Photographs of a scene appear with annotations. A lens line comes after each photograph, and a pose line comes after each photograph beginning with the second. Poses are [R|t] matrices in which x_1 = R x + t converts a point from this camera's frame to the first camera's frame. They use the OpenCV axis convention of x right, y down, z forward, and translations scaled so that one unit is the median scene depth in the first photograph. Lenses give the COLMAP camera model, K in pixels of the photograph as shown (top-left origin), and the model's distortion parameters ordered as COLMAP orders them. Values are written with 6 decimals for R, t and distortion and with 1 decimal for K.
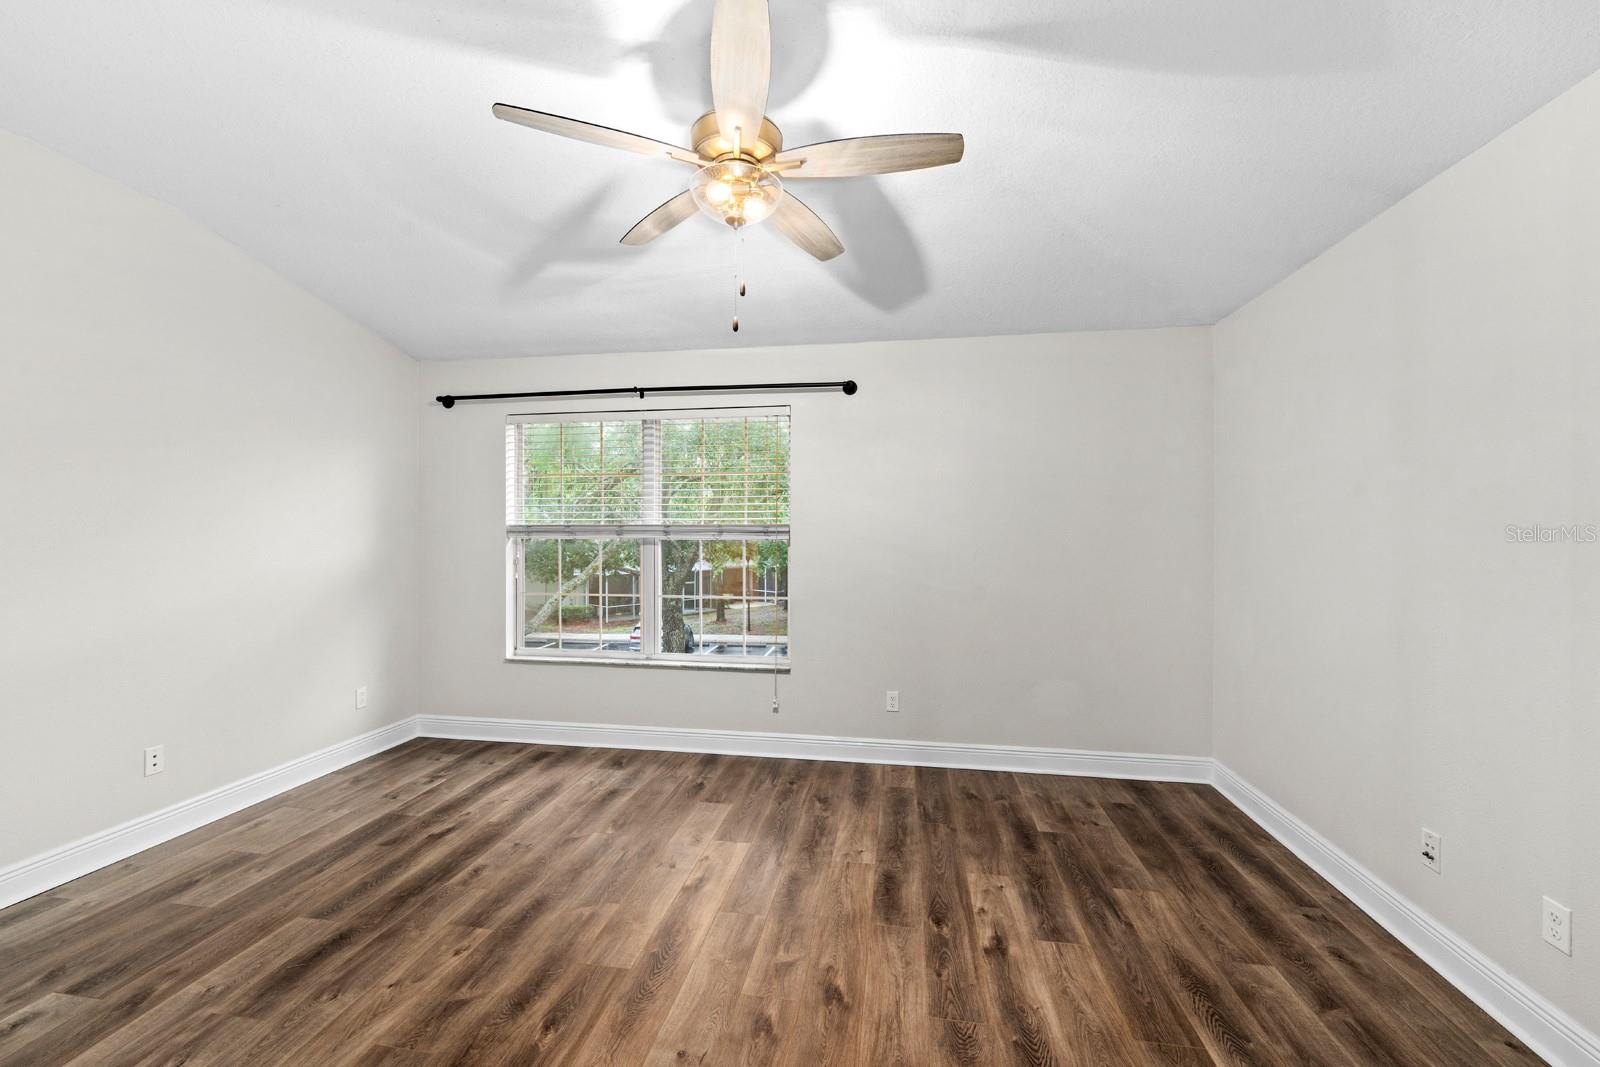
lens RADIAL K [[651.4, 0, 799.1], [0, 651.4, 537.2], [0, 0, 1]] dist [0.000745, -0.000484]
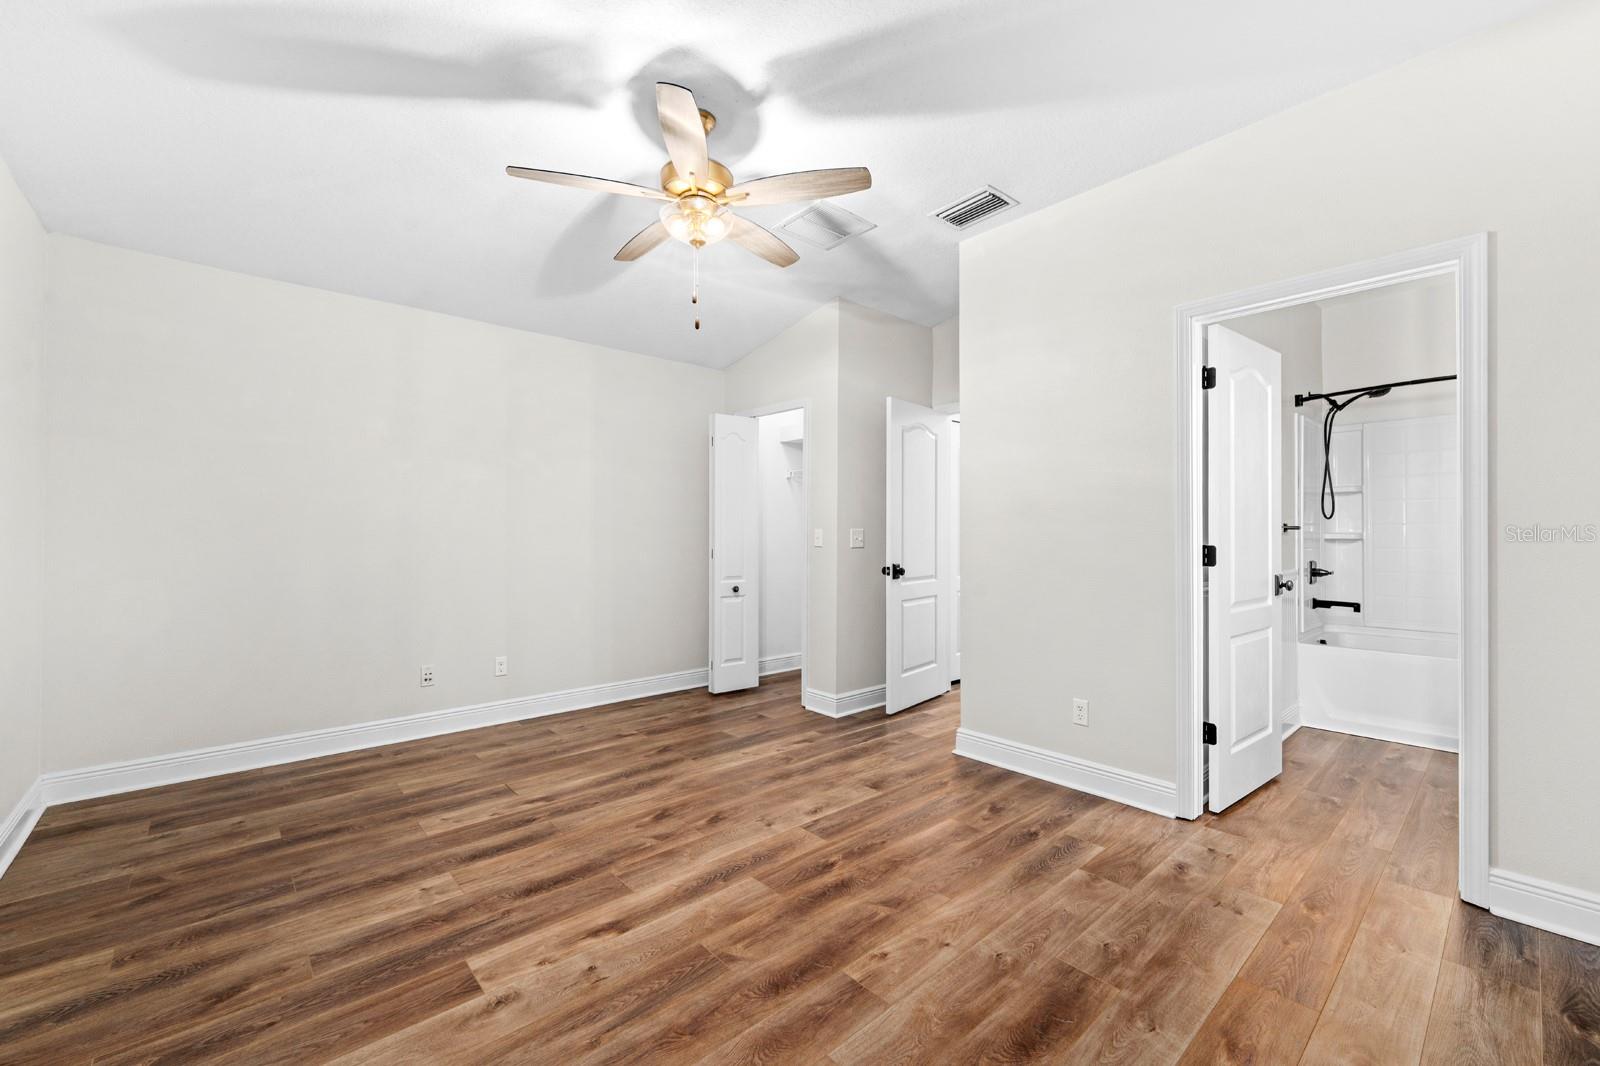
lens RADIAL K [[651.4, 0, 799.1], [0, 651.4, 536.7], [0, 0, 1]] dist [0.000745, -0.000484]
pose [[-0.774838, -0.006630, 0.632125, -0.927531], [0.001185, 0.999928, 0.011940, 0.063814], [-0.632158, 0.010001, -0.774775, 1.640984]]
